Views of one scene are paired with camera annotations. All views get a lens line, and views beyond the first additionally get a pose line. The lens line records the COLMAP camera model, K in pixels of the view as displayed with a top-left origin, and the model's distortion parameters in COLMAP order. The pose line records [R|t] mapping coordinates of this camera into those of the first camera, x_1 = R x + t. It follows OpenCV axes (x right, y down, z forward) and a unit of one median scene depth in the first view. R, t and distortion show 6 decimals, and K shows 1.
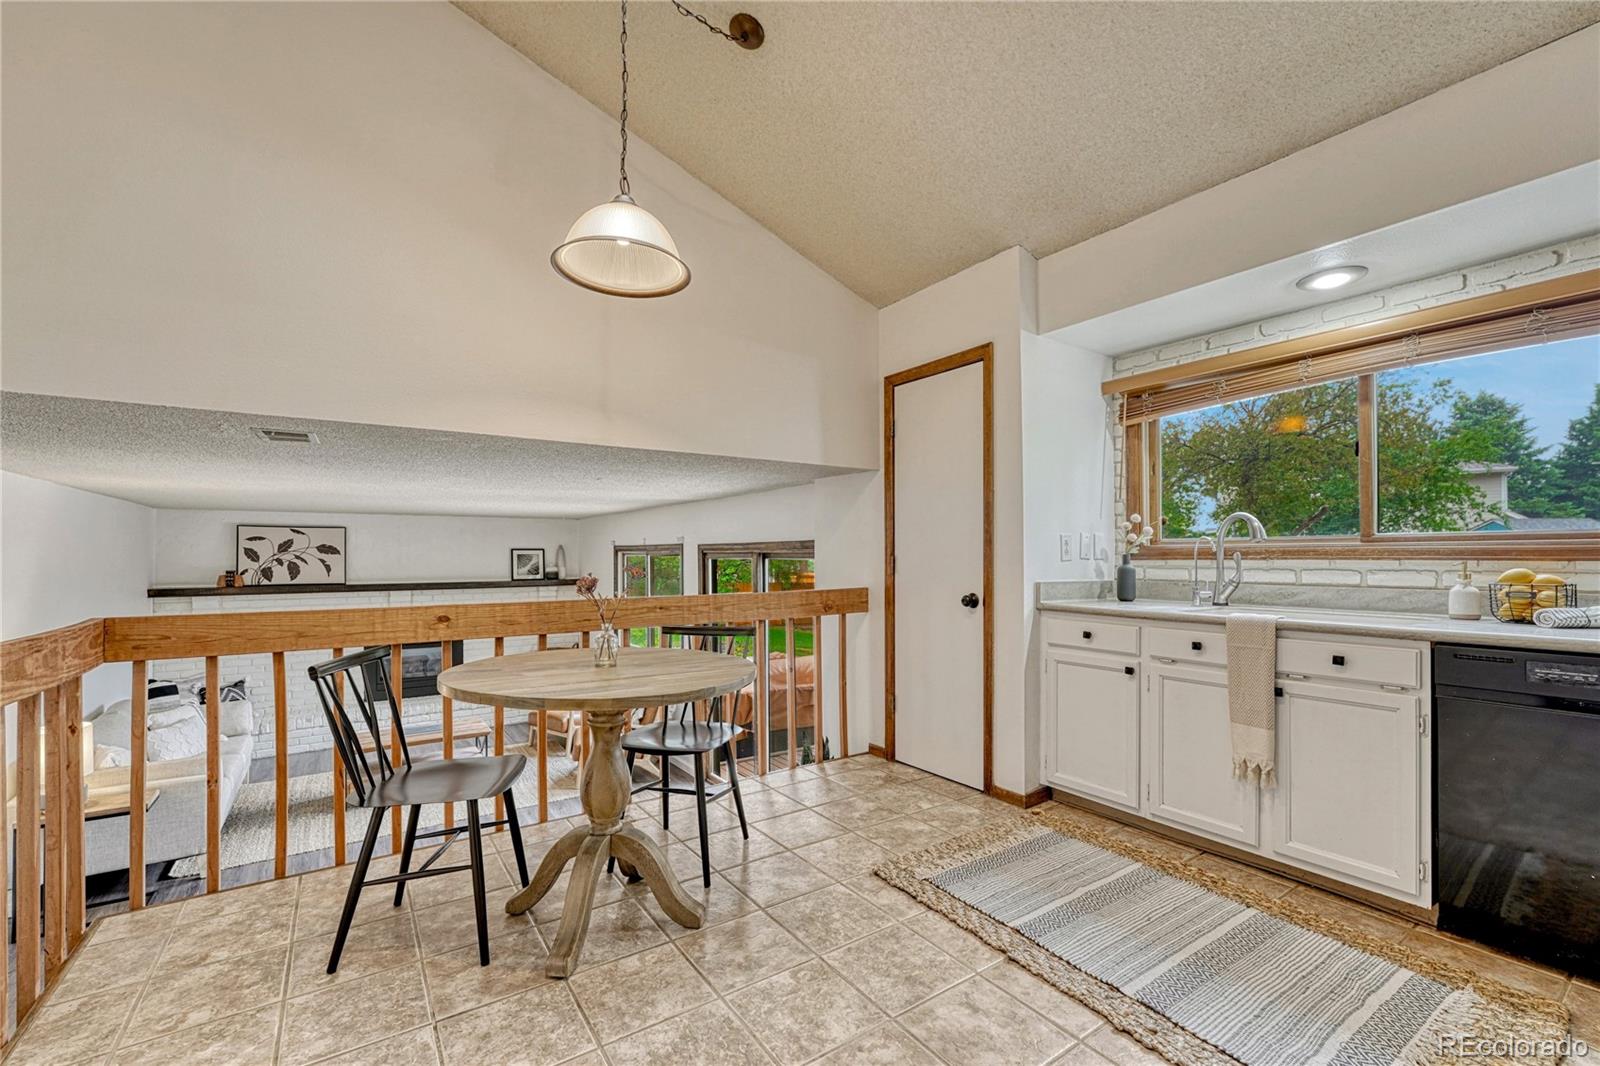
lens RADIAL K [[671.5, 0, 807.4], [0, 671.5, 552.8], [0, 0, 1]] dist [-0.013275, 0.000661]
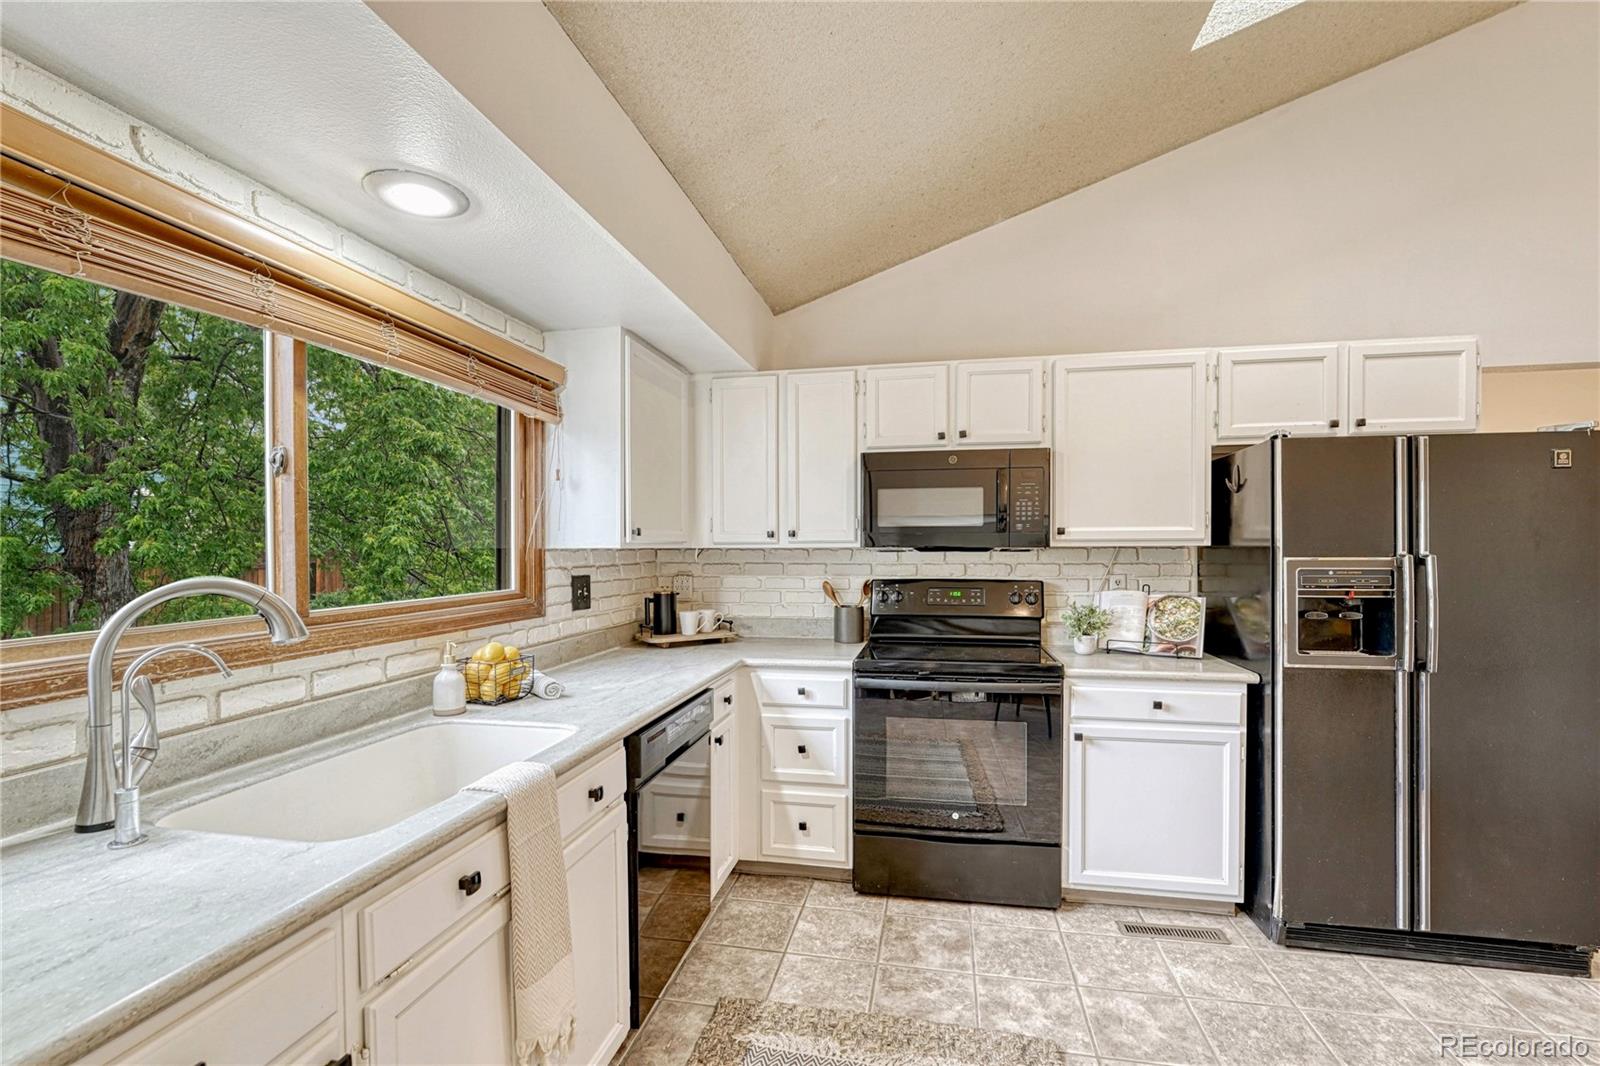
lens RADIAL K [[689.8, 0, 806.1], [0, 689.8, 552.4], [0, 0, 1]] dist [-0.015575, 0.000005]
pose [[-0.700292, 0.002495, 0.713852, 0.087185], [0.001040, 0.999996, -0.002476, -0.077616], [-0.713856, -0.000992, -0.700292, 1.086978]]
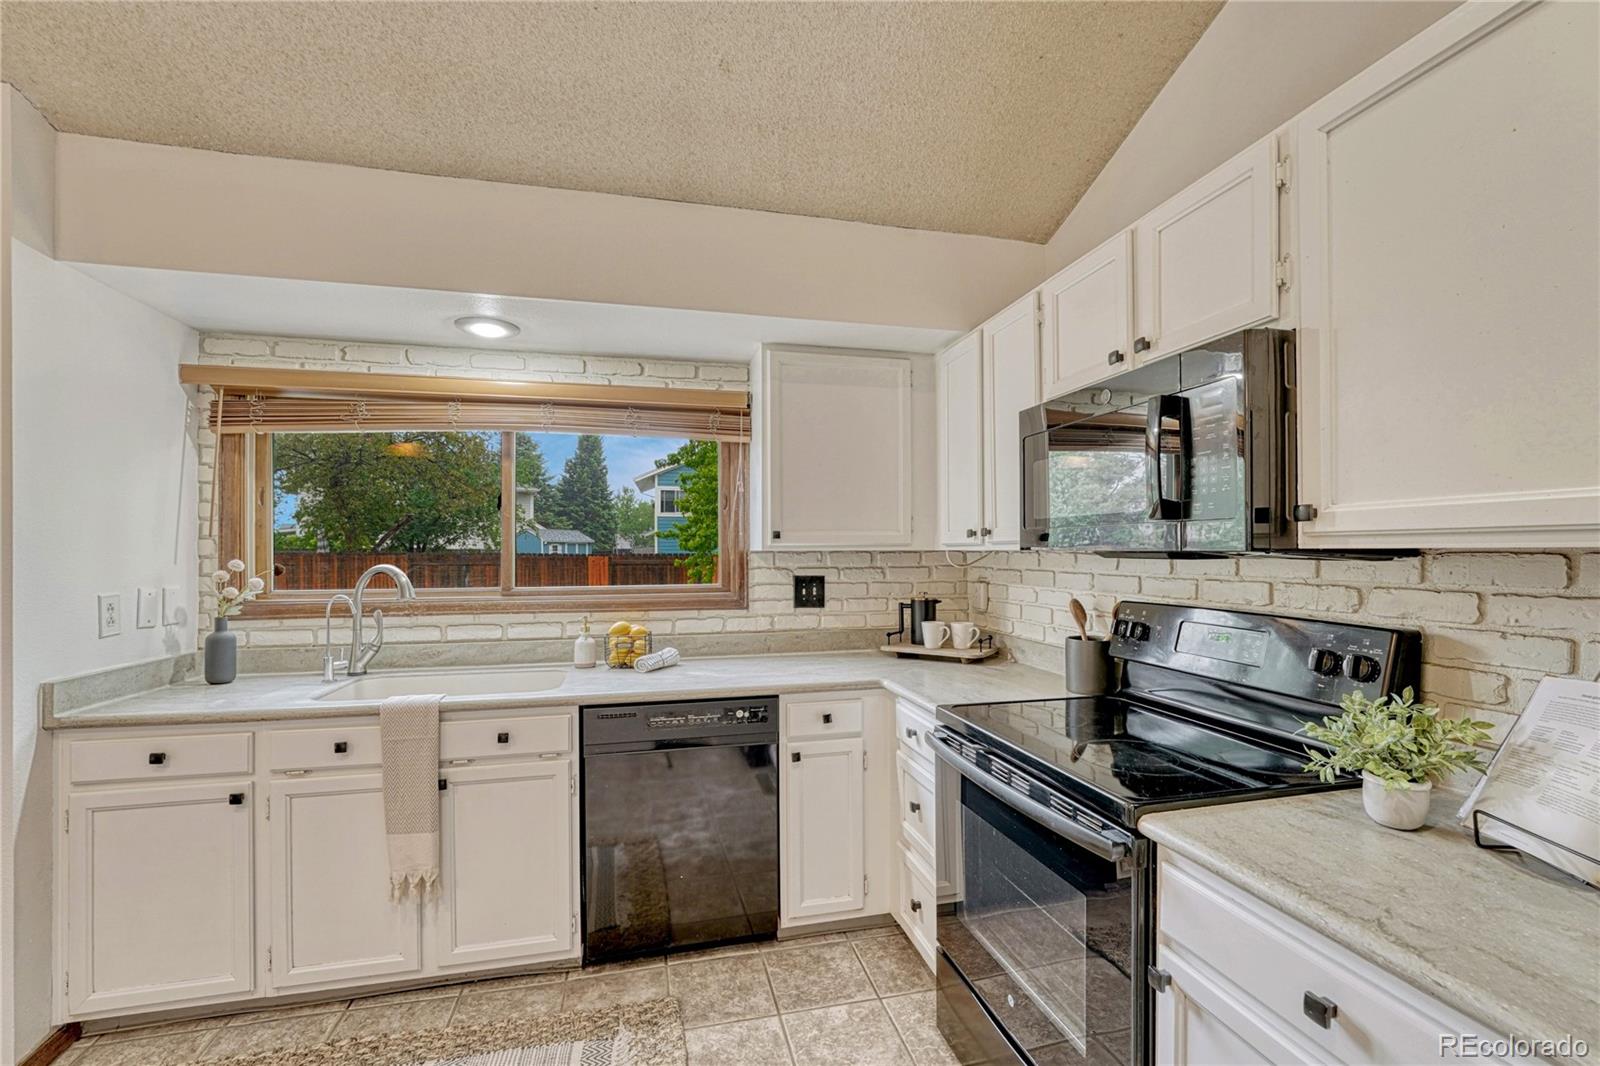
lens RADIAL K [[671.5, 0, 807.4], [0, 671.5, 552.8], [0, 0, 1]] dist [-0.013275, 0.000661]
pose [[0.356227, 0.002944, 0.934395, 0.048494], [-0.006636, 0.999978, -0.000621, -0.082615], [-0.934376, -0.005979, 0.356239, 0.204457]]
